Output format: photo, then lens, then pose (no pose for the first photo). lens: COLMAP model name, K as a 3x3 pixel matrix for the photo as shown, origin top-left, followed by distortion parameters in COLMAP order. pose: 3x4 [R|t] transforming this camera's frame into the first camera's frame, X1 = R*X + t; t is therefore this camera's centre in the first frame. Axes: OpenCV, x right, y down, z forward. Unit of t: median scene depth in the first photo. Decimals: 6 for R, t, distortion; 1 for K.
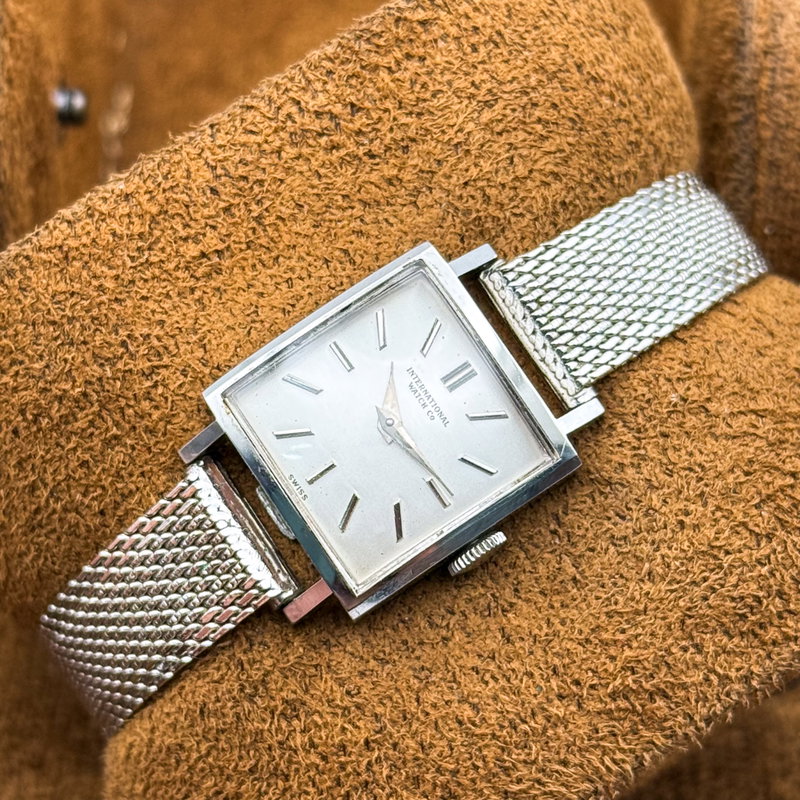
lens RADIAL K [[2651.0, 0, 402.7], [0, 2651.0, 398.3], [0, 0, 1]] dist [0.085673, 0.000000]
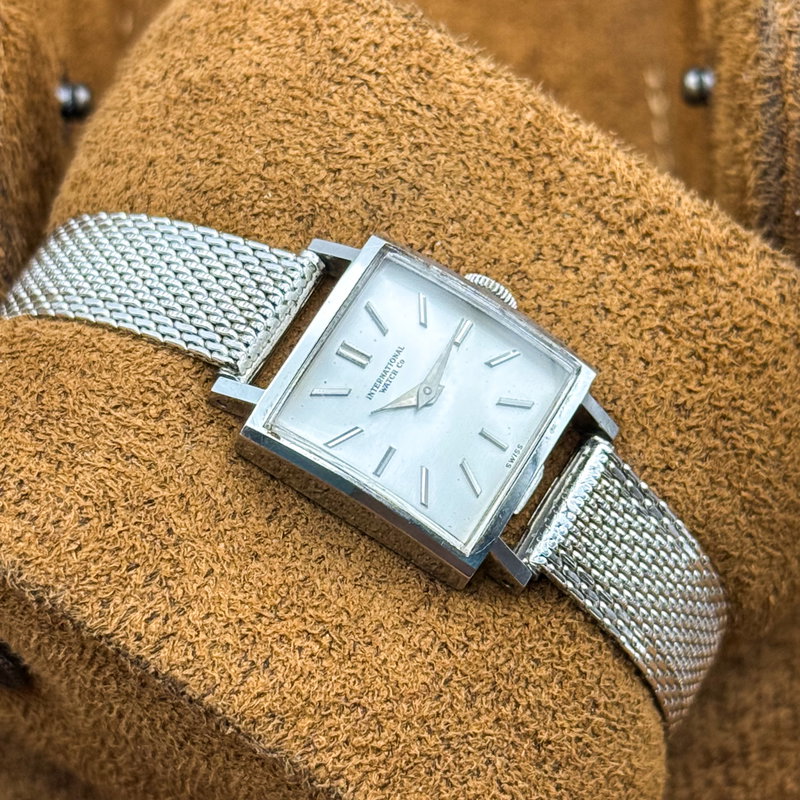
lens RADIAL K [[2651.0, 0, 394.9], [0, 2651.0, 396.0], [0, 0, 1]] dist [0.085673, 0.000000]
pose [[-0.422356, -0.870353, 0.253181, -0.257642], [0.855399, -0.290316, 0.428962, -0.436391], [-0.299846, 0.397746, 0.867116, 0.106497]]
